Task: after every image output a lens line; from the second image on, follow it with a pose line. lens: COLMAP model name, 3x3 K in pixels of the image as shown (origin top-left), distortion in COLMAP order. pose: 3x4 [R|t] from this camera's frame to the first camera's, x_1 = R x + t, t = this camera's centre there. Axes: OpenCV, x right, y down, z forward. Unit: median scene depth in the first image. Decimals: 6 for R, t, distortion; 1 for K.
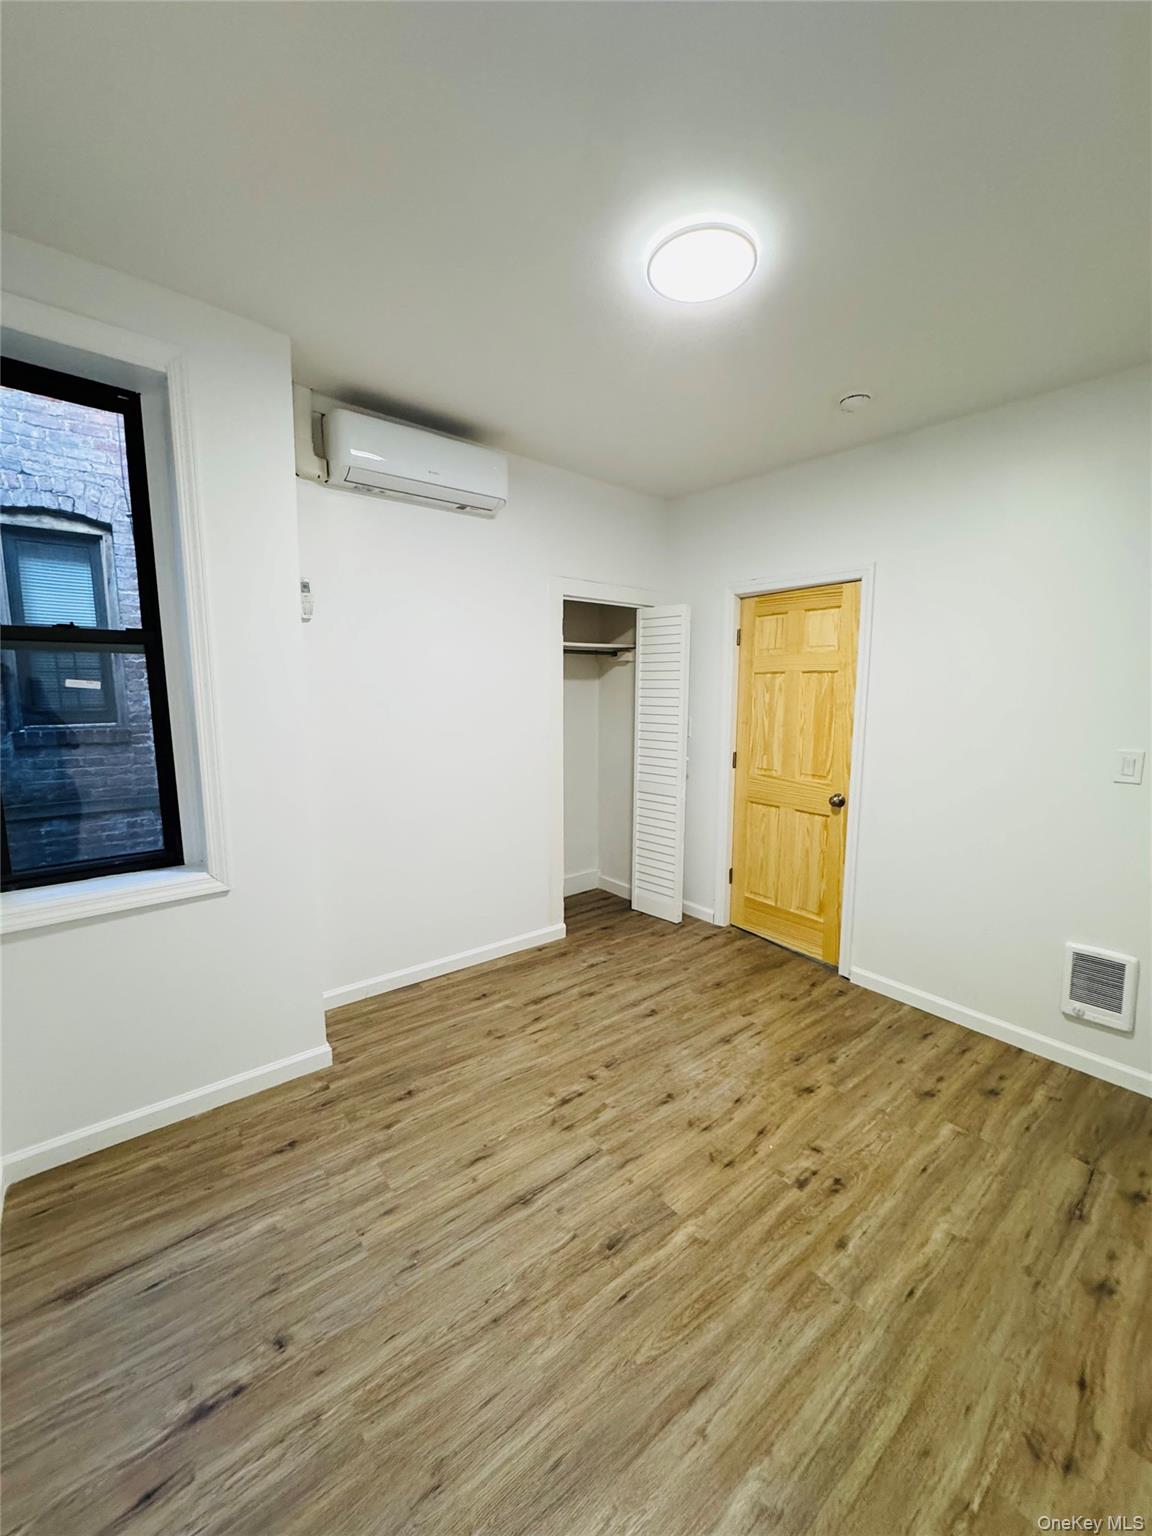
lens RADIAL K [[611.5, 0, 578.6], [0, 611.5, 770.2], [0, 0, 1]] dist [-0.003897, 0.000305]
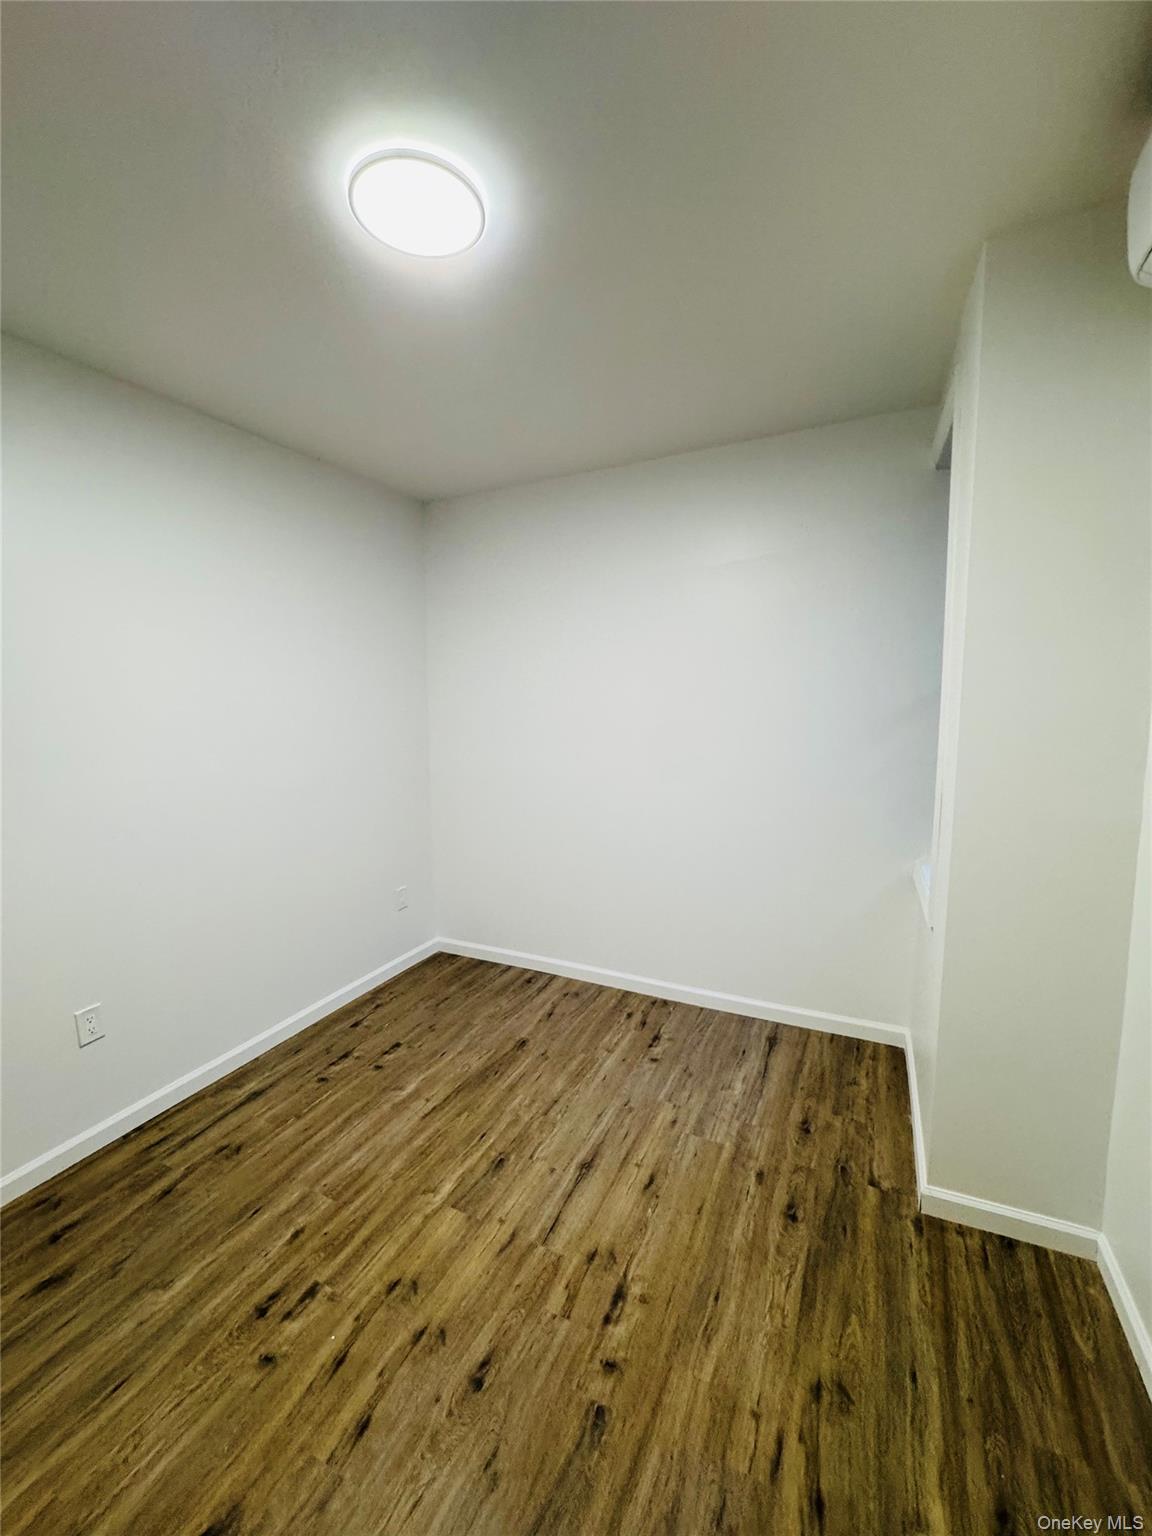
lens RADIAL K [[611.5, 0, 578.6], [0, 611.5, 770.2], [0, 0, 1]] dist [-0.003897, 0.000305]
pose [[-0.908868, 0.051006, -0.413953, 0.347481], [-0.047705, 0.973268, 0.224664, -0.262140], [0.414347, 0.223937, -0.882139, 1.794366]]
